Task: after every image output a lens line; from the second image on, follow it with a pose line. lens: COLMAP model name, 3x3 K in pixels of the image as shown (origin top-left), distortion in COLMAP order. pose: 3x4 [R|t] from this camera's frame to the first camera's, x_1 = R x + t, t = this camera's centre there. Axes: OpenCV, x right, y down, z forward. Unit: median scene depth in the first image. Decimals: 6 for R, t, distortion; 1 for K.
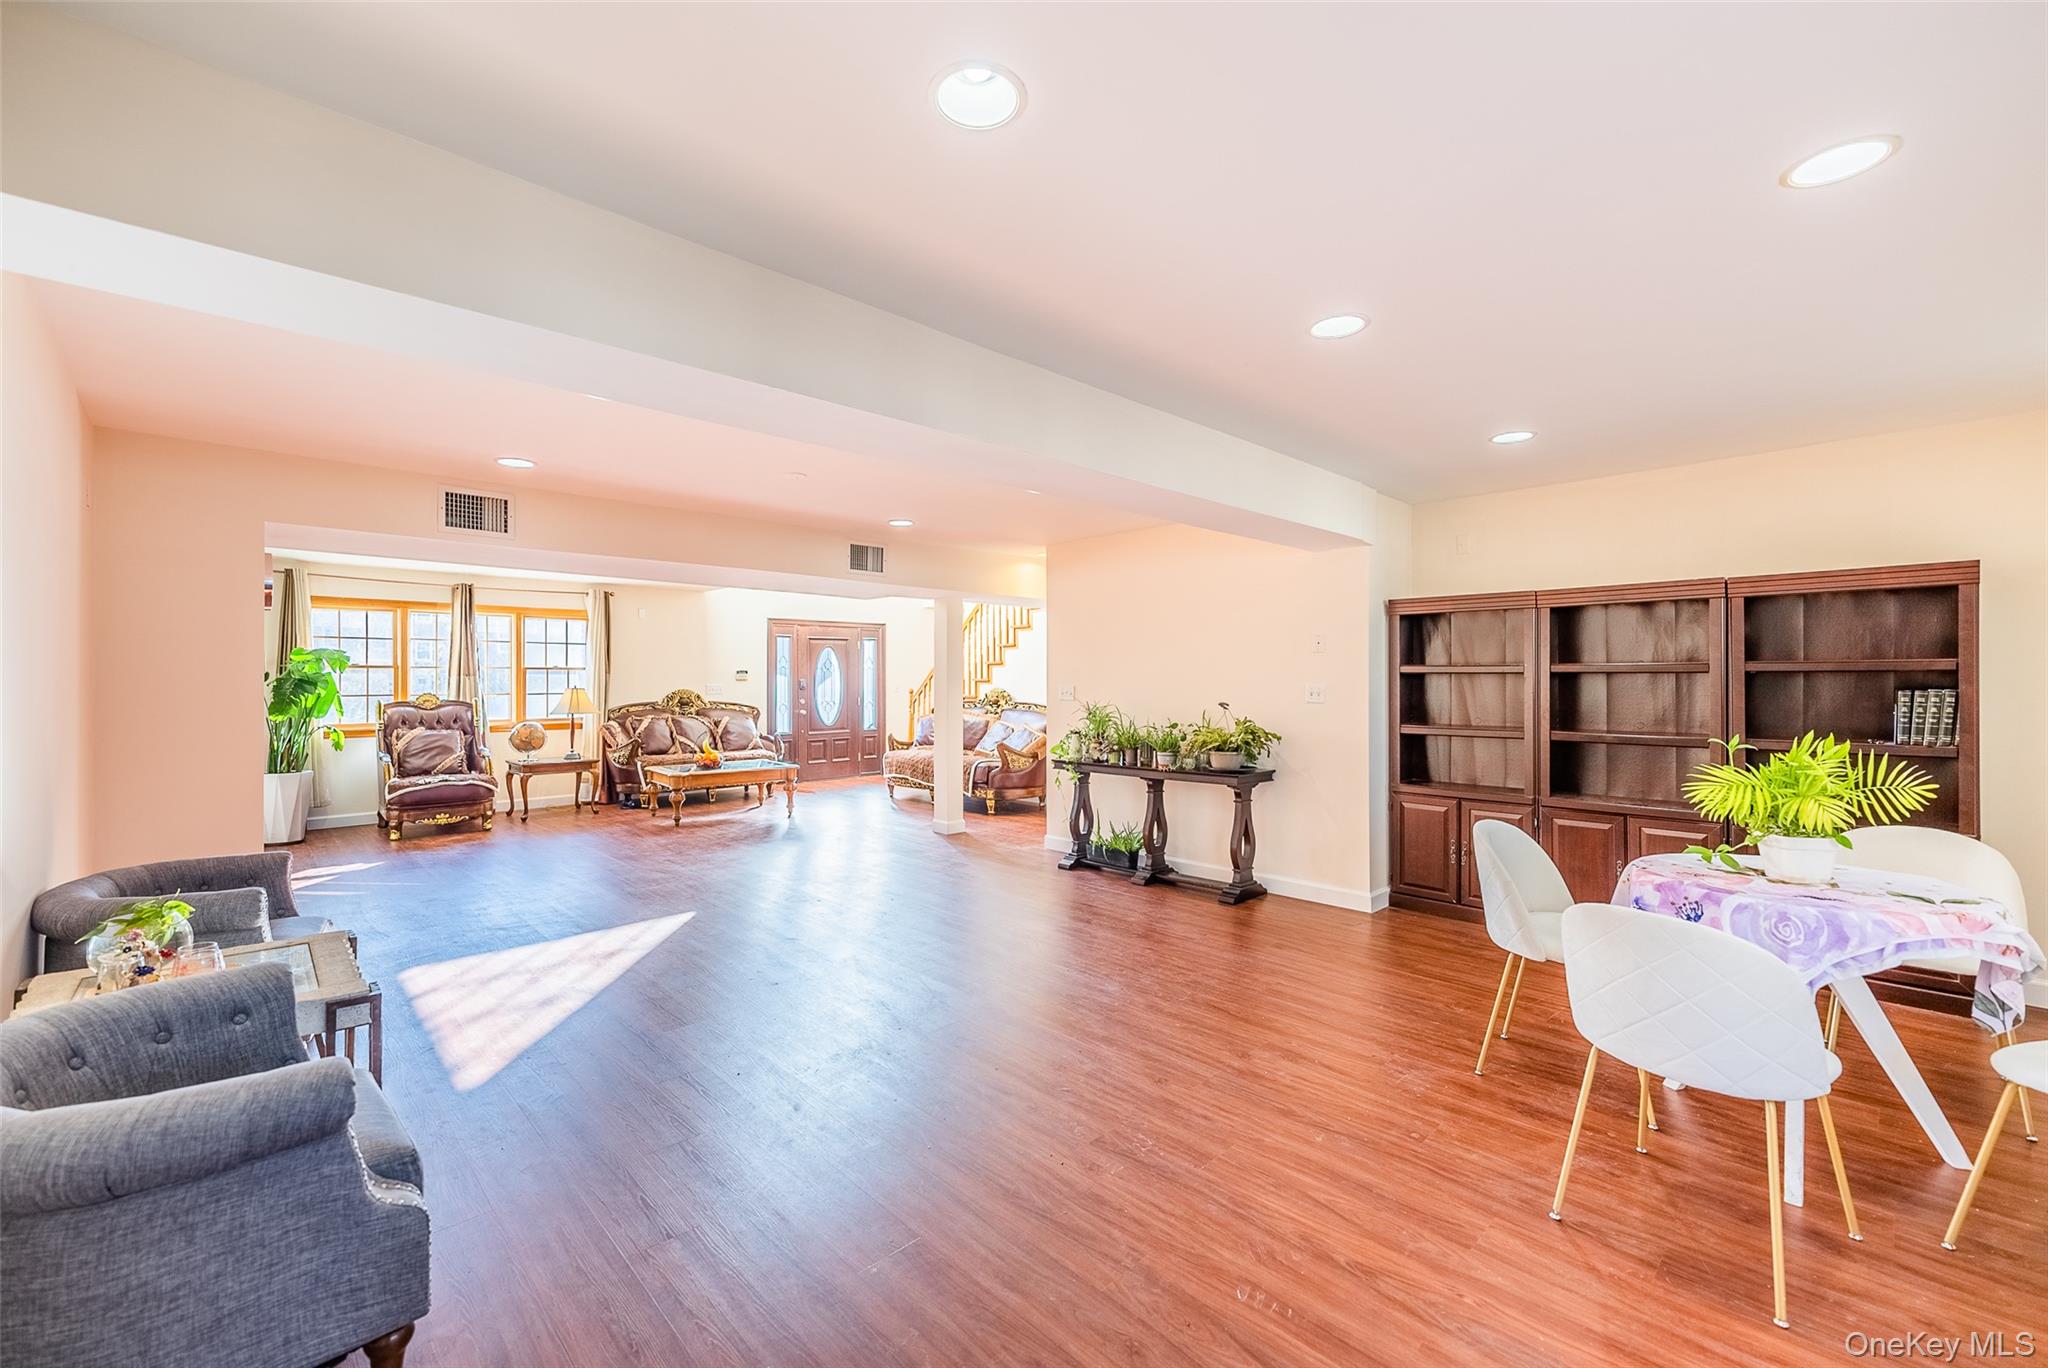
lens RADIAL K [[832.4, 0, 1026.9], [0, 832.4, 683.5], [0, 0, 1]] dist [-0.001808, 0.000201]
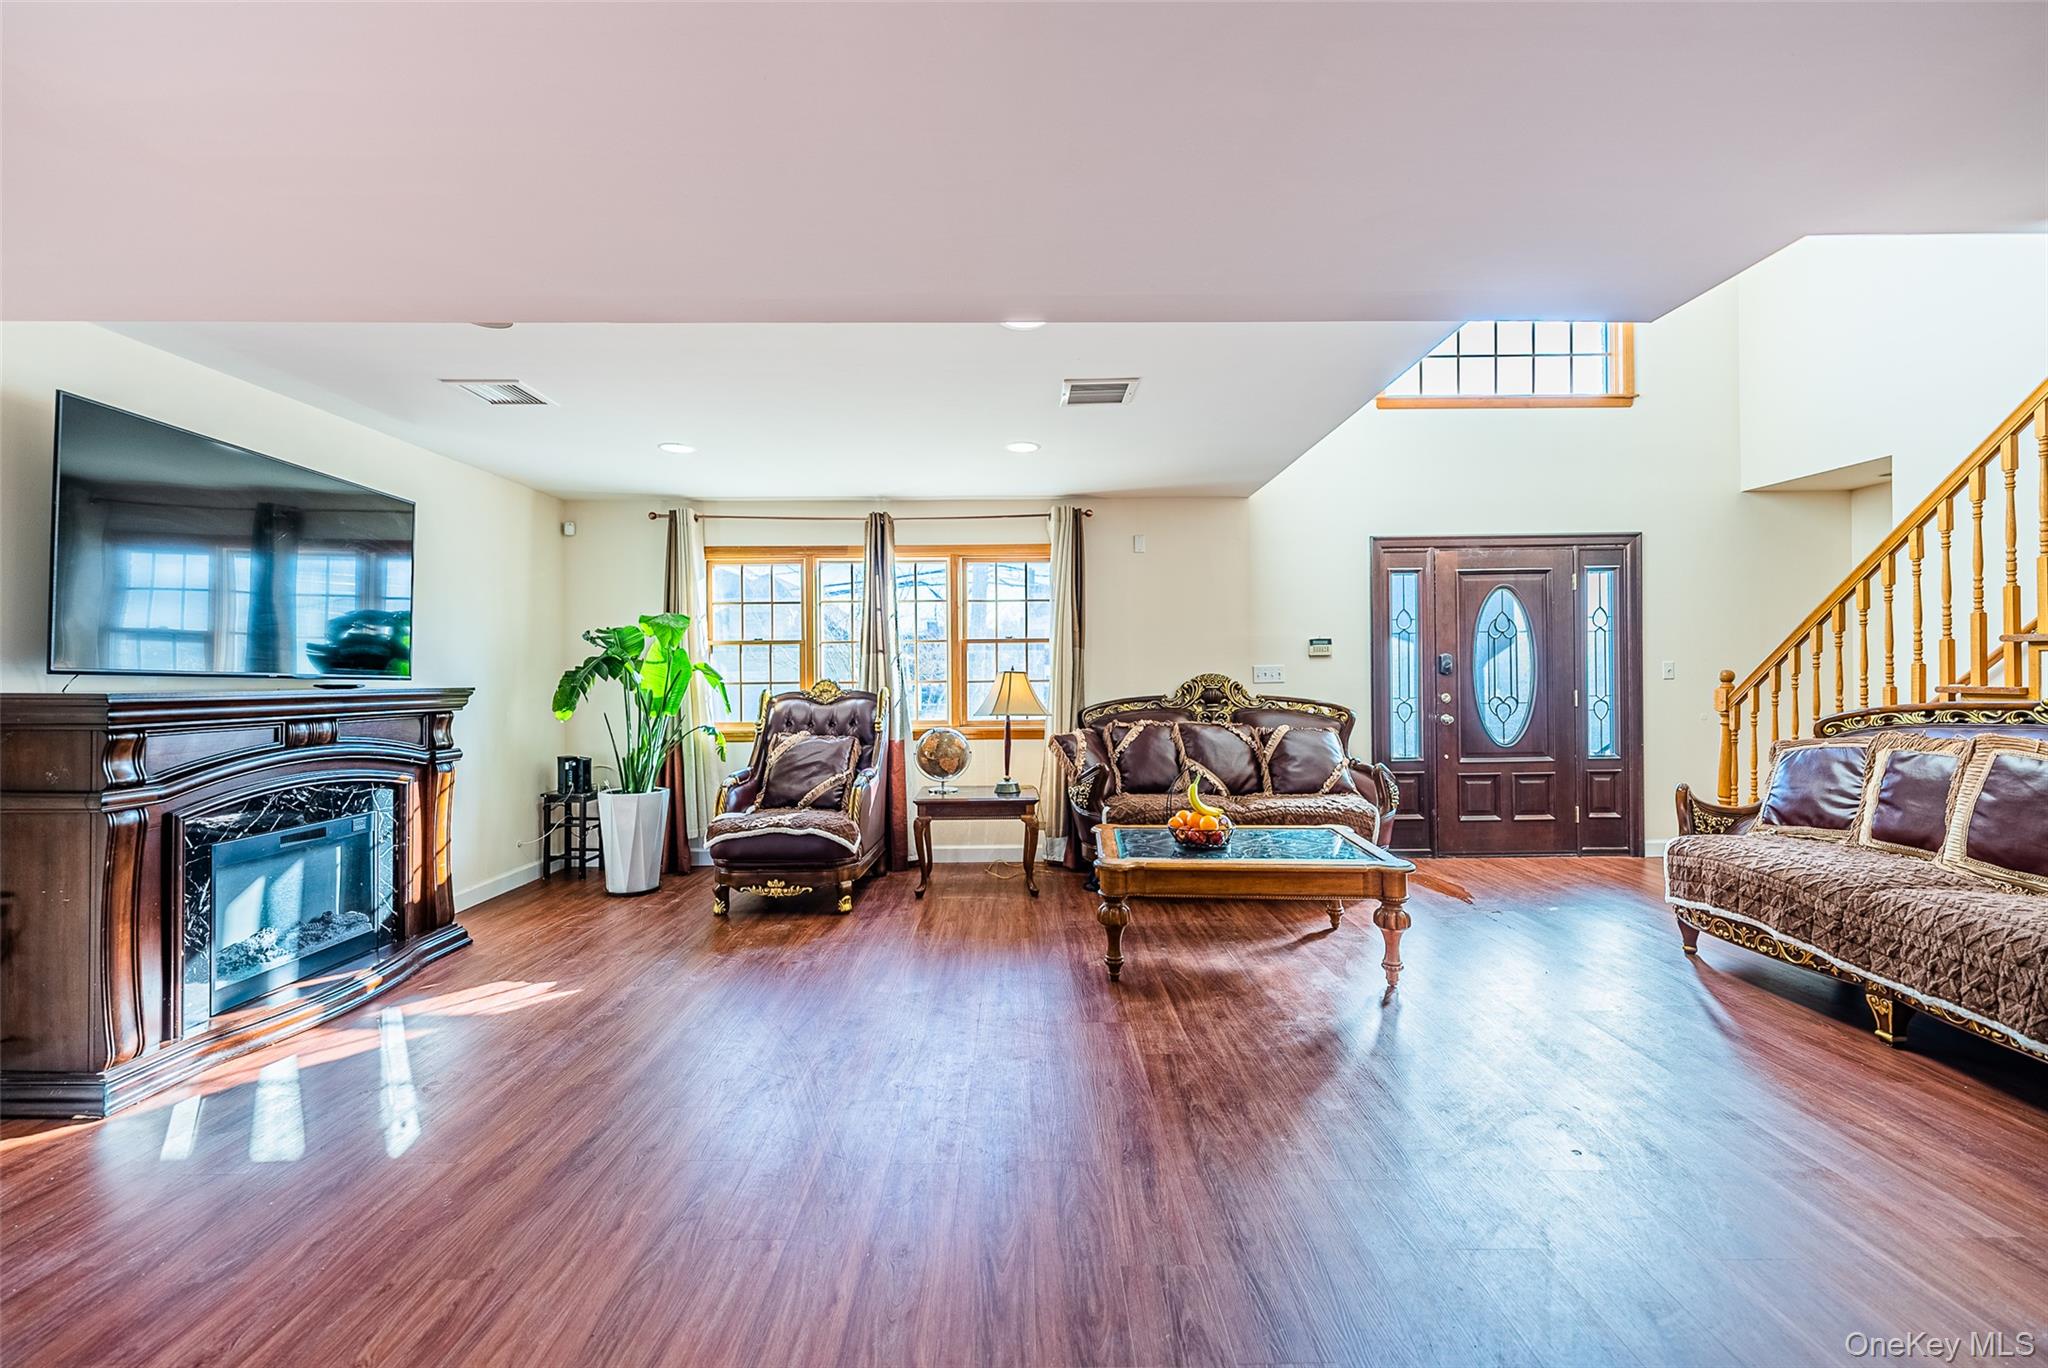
lens RADIAL K [[832.4, 0, 1026.6], [0, 832.4, 674.6], [0, 0, 1]] dist [-0.001808, 0.000201]
pose [[0.722670, -0.007429, -0.691154, -0.119192], [0.005737, 0.999972, -0.004750, 0.009708], [0.691170, -0.000533, 0.722692, 0.523000]]
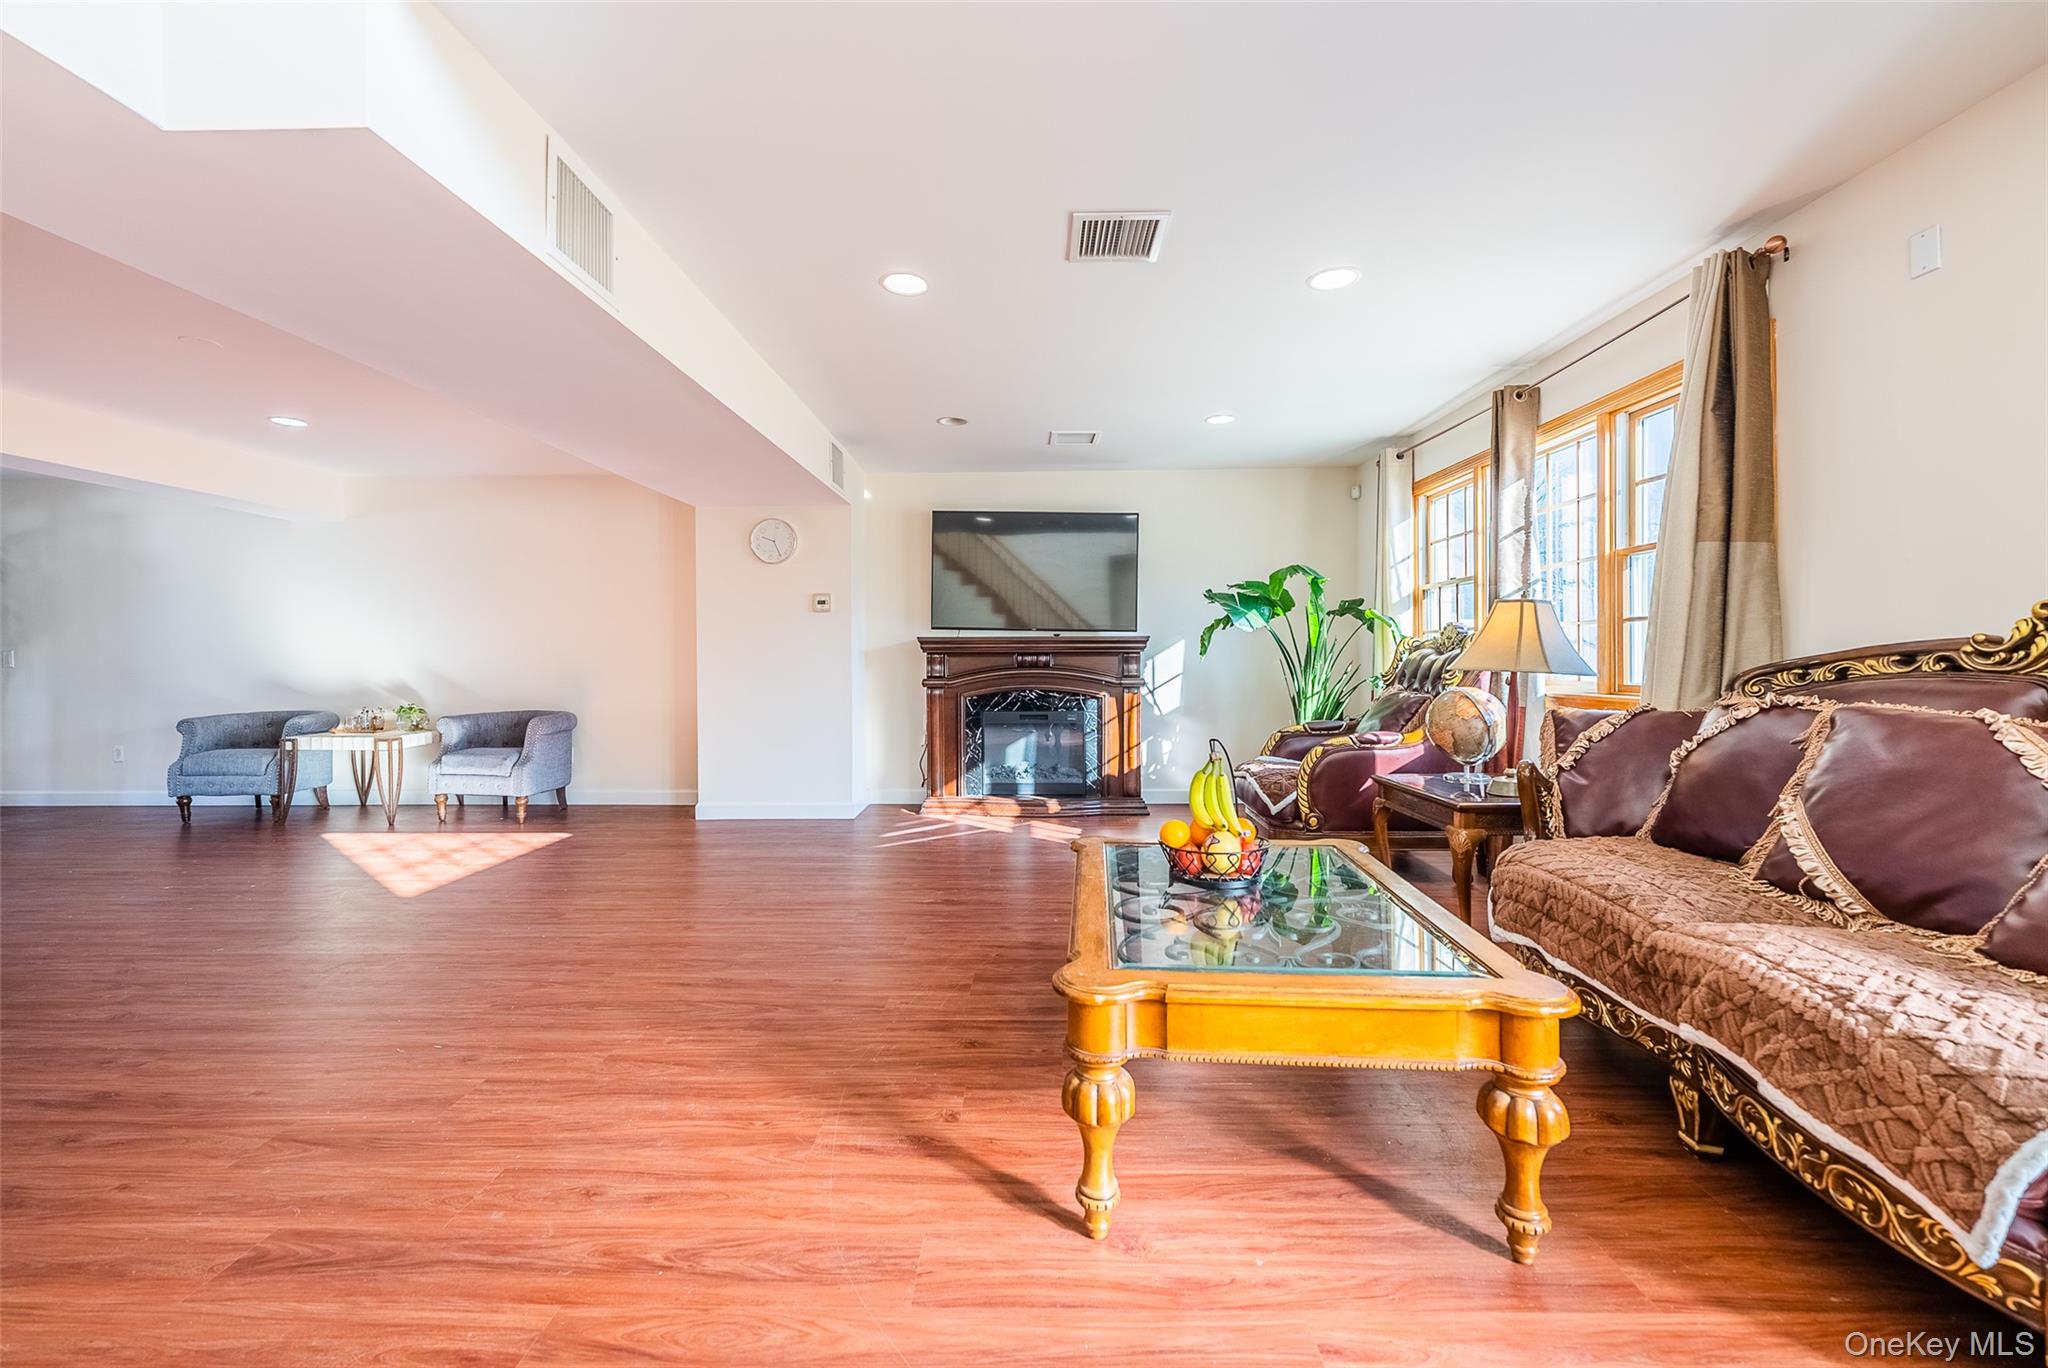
lens RADIAL K [[832.4, 0, 1021.2], [0, 832.4, 662.6], [0, 0, 1]] dist [-0.001808, 0.000201]
pose [[-0.712550, 0.006649, -0.701590, -0.126758], [0.001420, 0.999967, 0.008034, 0.025957], [0.701620, 0.004729, -0.712536, 0.988360]]
